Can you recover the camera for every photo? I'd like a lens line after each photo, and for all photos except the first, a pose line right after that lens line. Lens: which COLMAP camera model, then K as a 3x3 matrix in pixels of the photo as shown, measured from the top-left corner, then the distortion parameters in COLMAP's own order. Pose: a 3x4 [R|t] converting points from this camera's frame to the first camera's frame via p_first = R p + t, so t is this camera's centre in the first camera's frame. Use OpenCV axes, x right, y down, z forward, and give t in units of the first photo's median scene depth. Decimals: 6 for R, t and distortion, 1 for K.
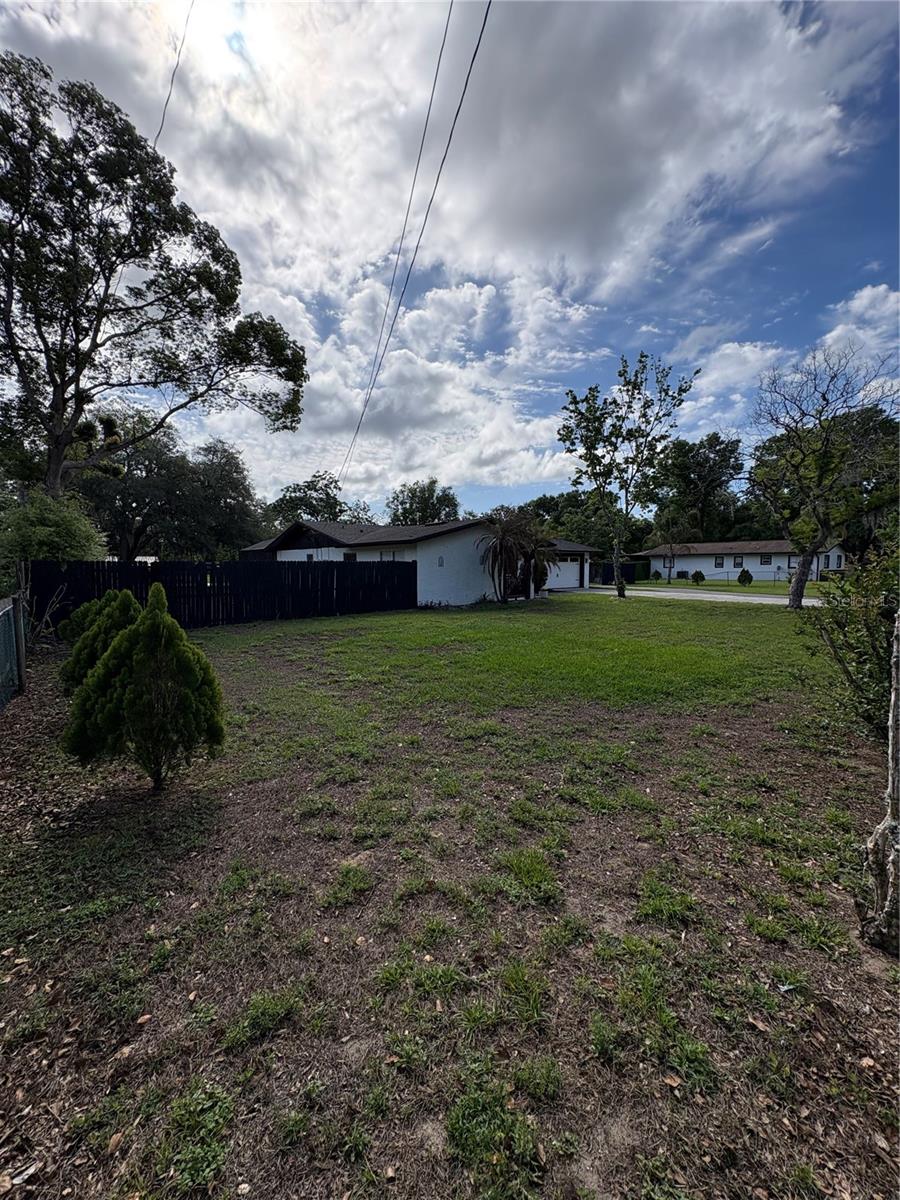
lens RADIAL K [[486.2, 0, 452.7], [0, 486.2, 595.2], [0, 0, 1]] dist [0.002096, 0.000459]
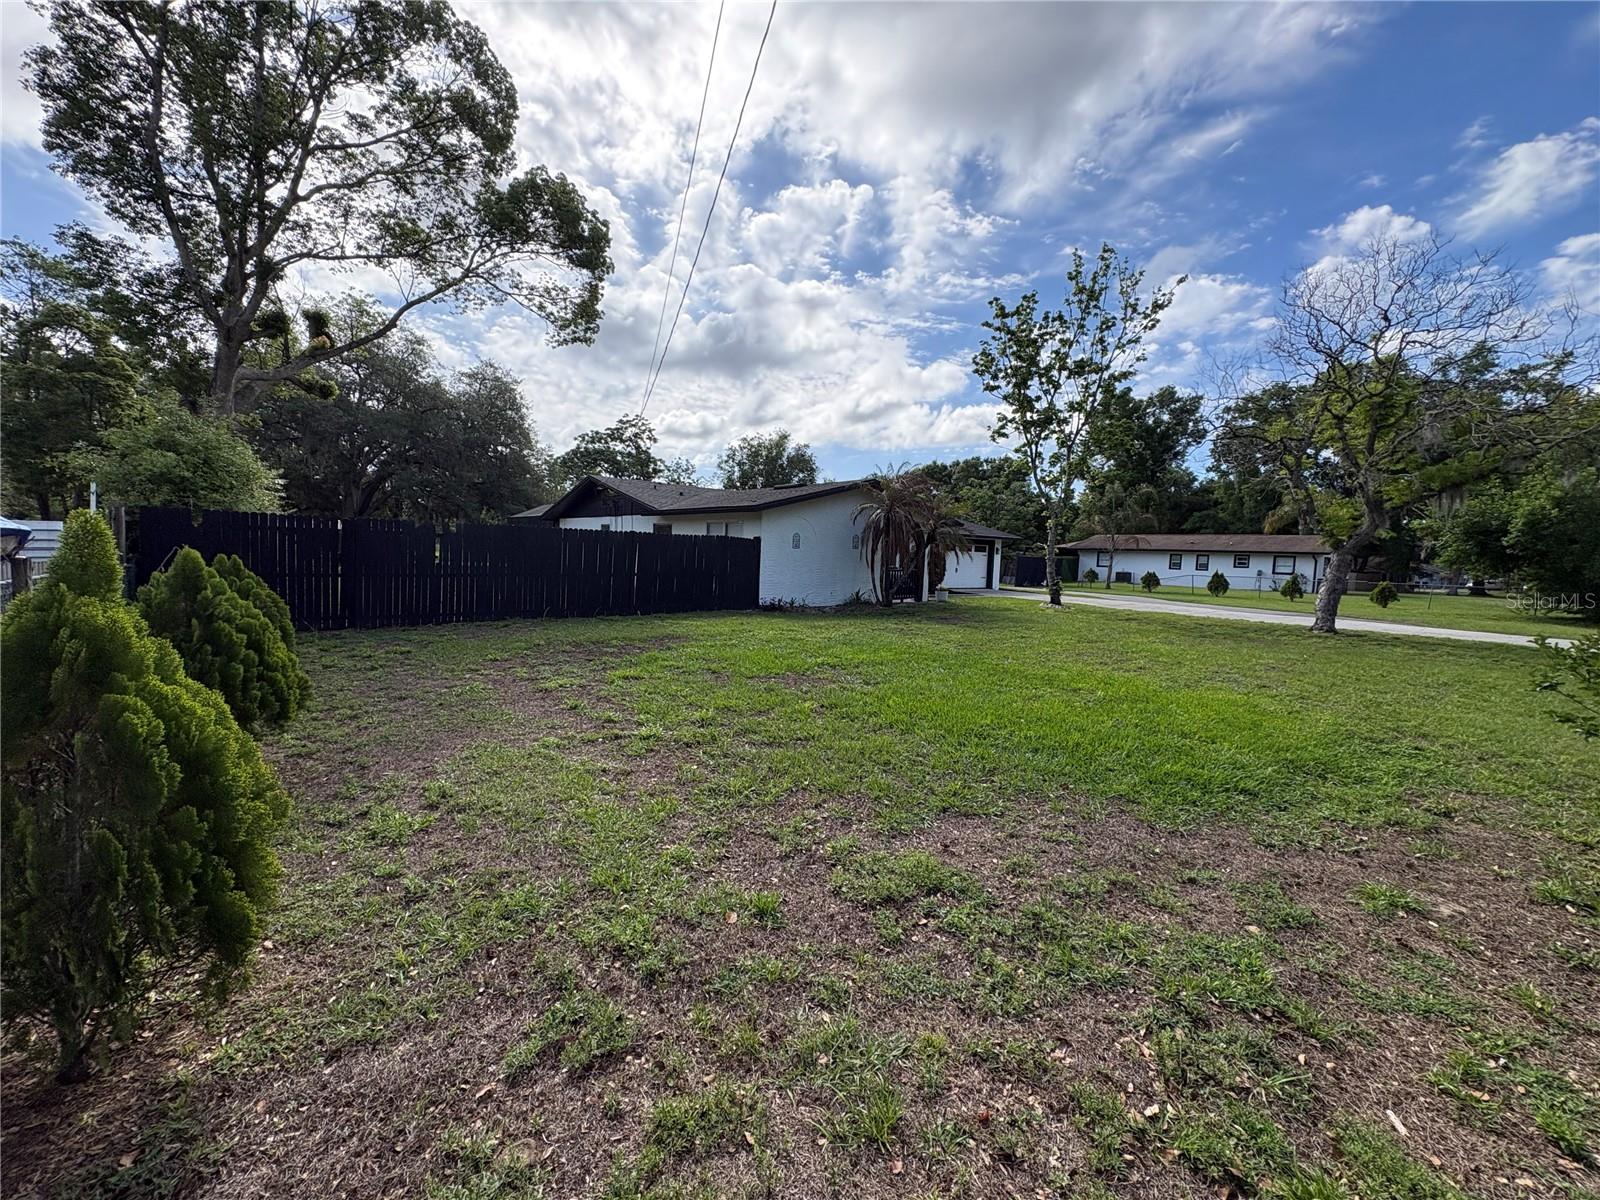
lens RADIAL K [[633.6, 0, 800.0], [0, 633.6, 600.0], [0, 0, 1]] dist [0.004367, 0.000068]
pose [[0.999146, 0.041278, 0.001776, -0.014555], [-0.041295, 0.999091, 0.010623, 0.002905], [-0.001336, -0.010687, 0.999942, 0.103113]]
